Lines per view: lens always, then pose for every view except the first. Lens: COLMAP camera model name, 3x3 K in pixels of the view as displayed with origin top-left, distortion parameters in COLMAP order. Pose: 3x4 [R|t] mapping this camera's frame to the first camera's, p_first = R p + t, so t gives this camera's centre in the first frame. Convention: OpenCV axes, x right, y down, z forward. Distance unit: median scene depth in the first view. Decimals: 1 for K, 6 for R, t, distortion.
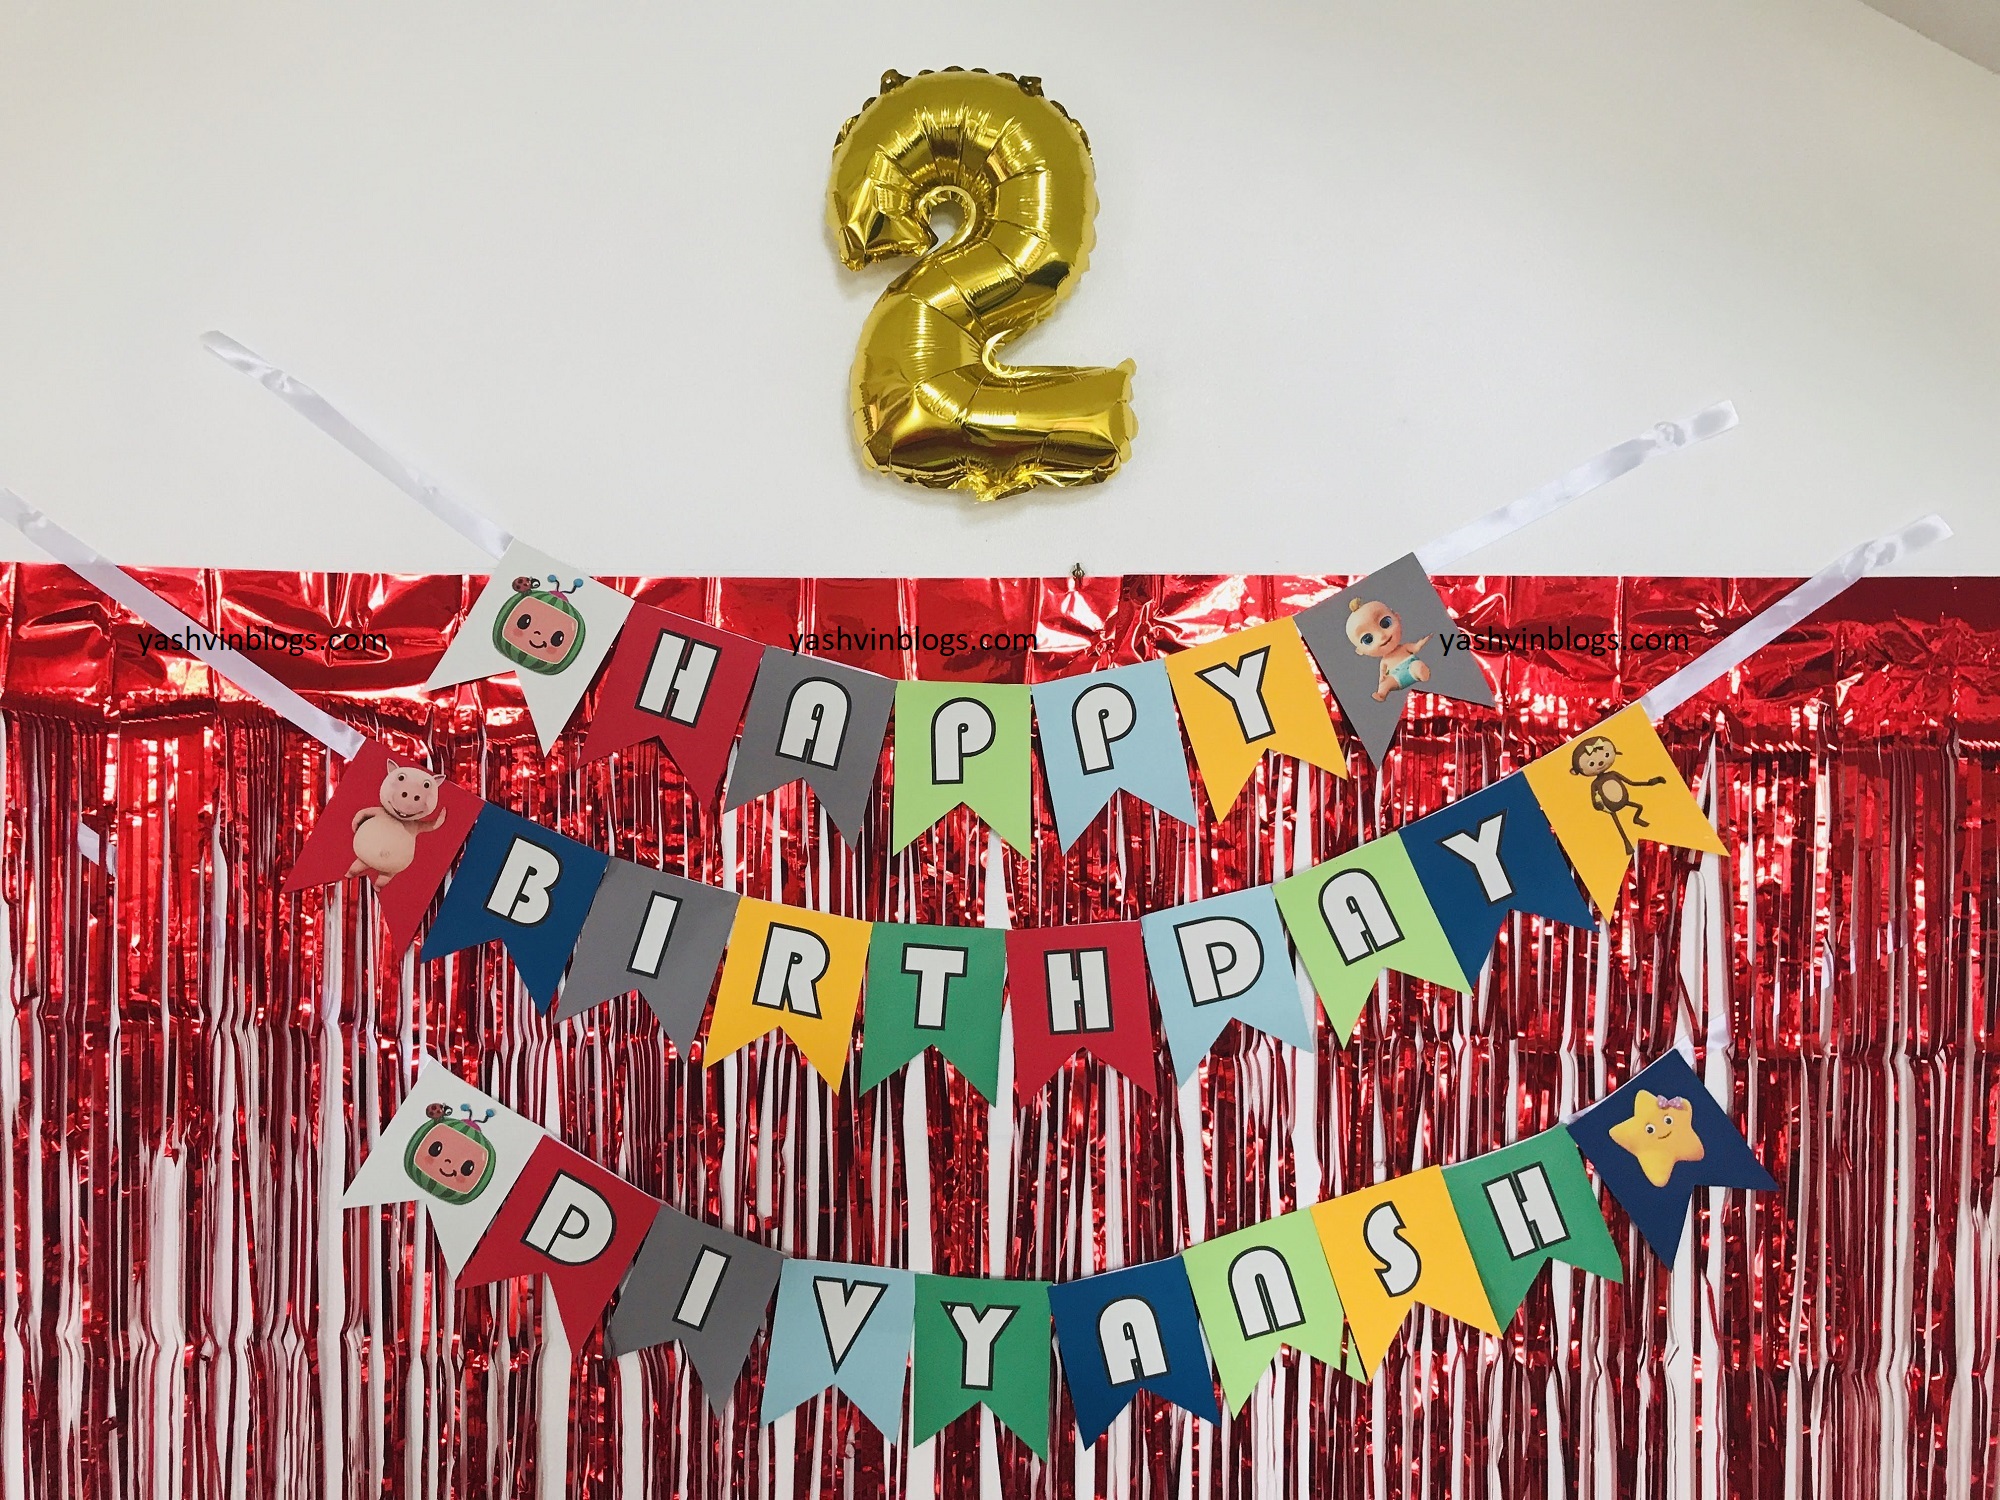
lens RADIAL K [[1664.2, 0, 997.9], [0, 1664.2, 738.7], [0, 0, 1]] dist [0.035885, -0.053719]
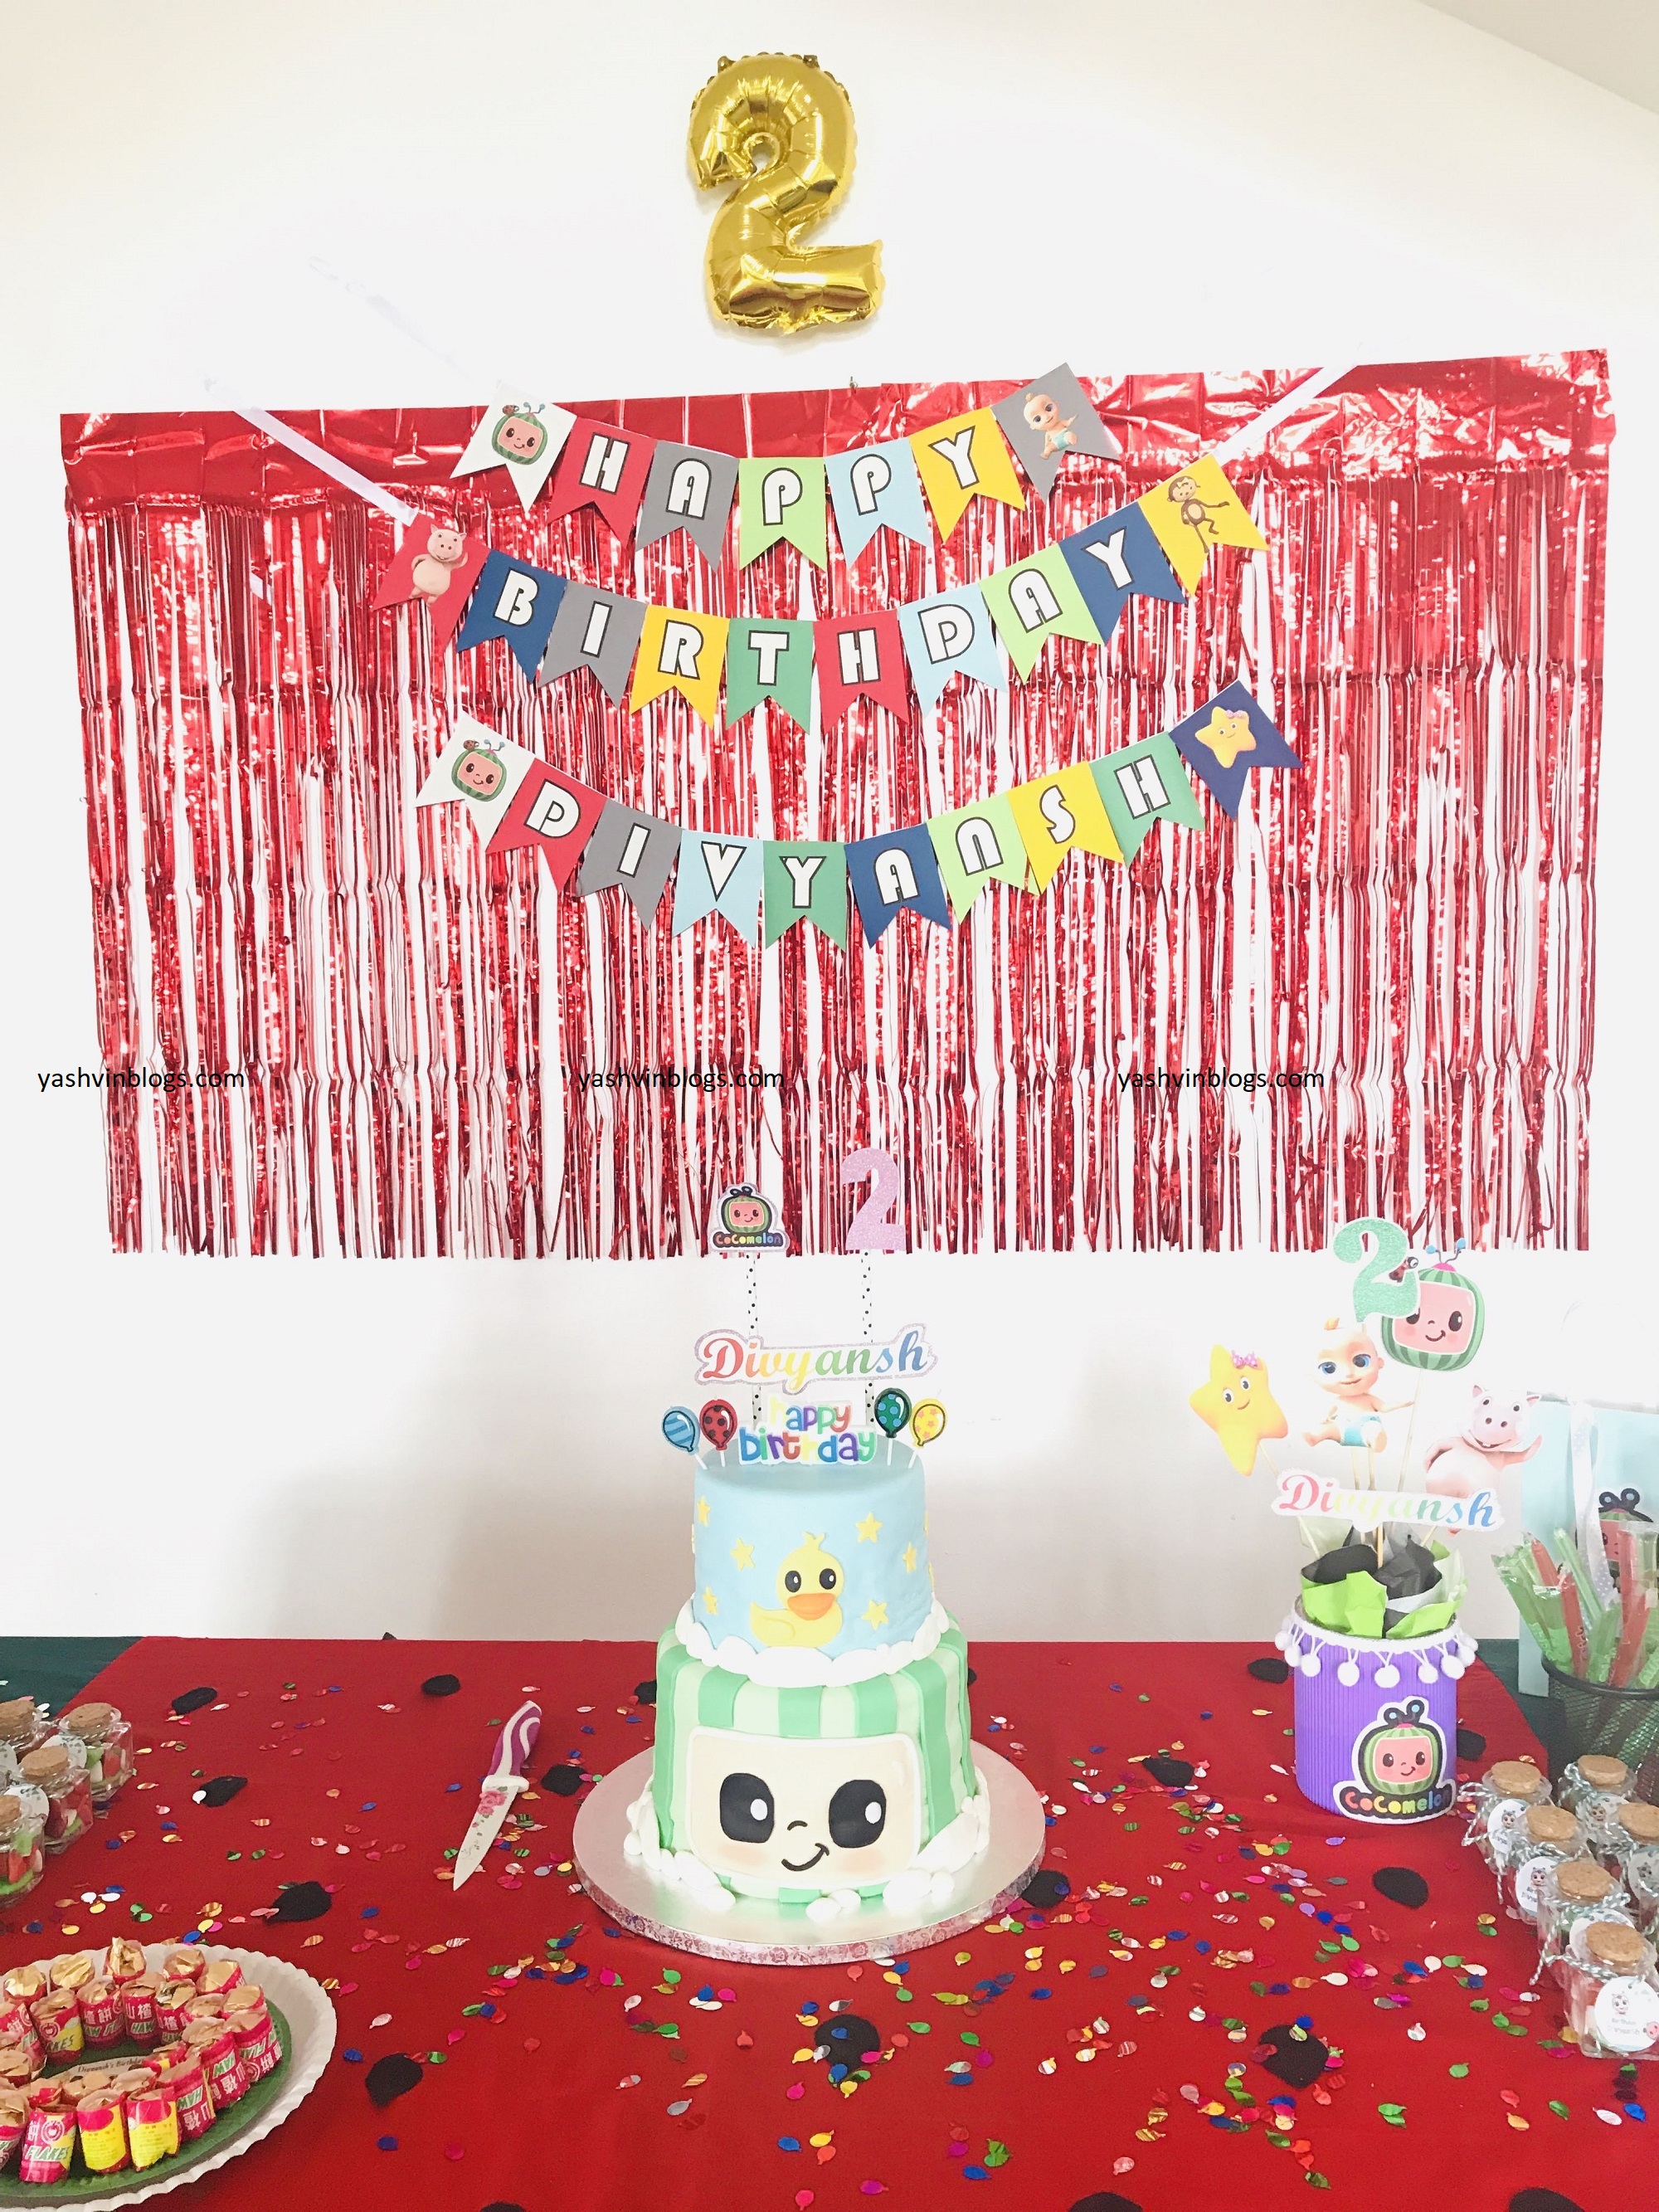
lens RADIAL K [[1840.4, 0, 823.5], [0, 1840.4, 1110.5], [0, 0, 1]] dist [0.035885, -0.053719]
pose [[0.995777, -0.014839, -0.090595, 0.168873], [0.022448, 0.996249, 0.083565, 0.437040], [0.089015, -0.085246, 0.992376, -0.796638]]
